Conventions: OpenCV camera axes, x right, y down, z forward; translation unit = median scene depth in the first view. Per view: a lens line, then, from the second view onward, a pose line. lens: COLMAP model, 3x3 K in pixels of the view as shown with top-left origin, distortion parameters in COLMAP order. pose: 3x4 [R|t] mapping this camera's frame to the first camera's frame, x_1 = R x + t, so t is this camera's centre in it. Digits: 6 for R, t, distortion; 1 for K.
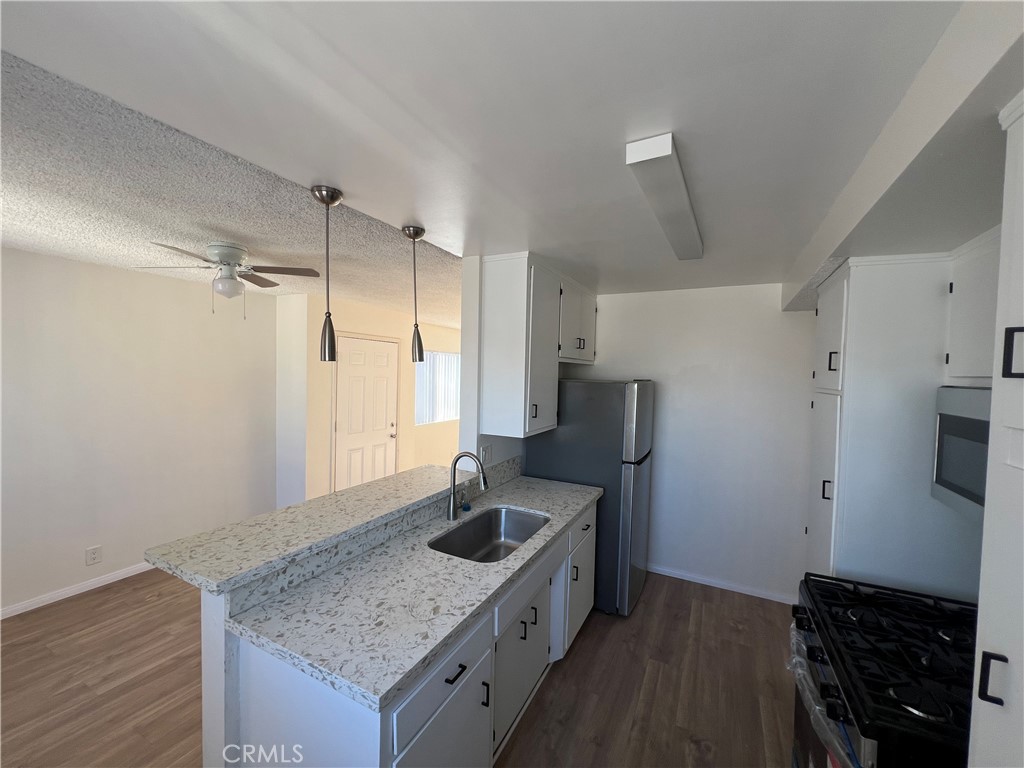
lens RADIAL K [[412.0, 0, 509.8], [0, 412.0, 387.2], [0, 0, 1]] dist [-0.001888, 0.000741]
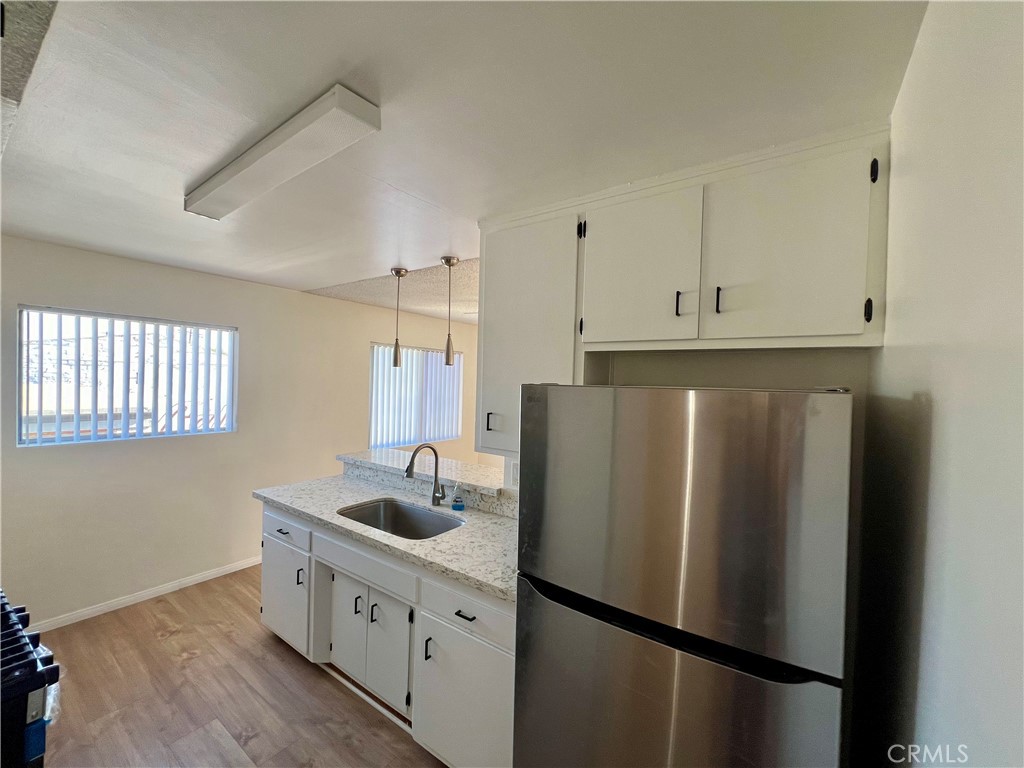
lens RADIAL K [[412.0, 0, 509.8], [0, 412.0, 387.2], [0, 0, 1]] dist [-0.001888, 0.000741]
pose [[-0.138763, -0.011490, -0.990259, 1.064201], [-0.068287, 0.997664, -0.002007, -0.006940], [0.987969, 0.067344, -0.139223, 1.517050]]
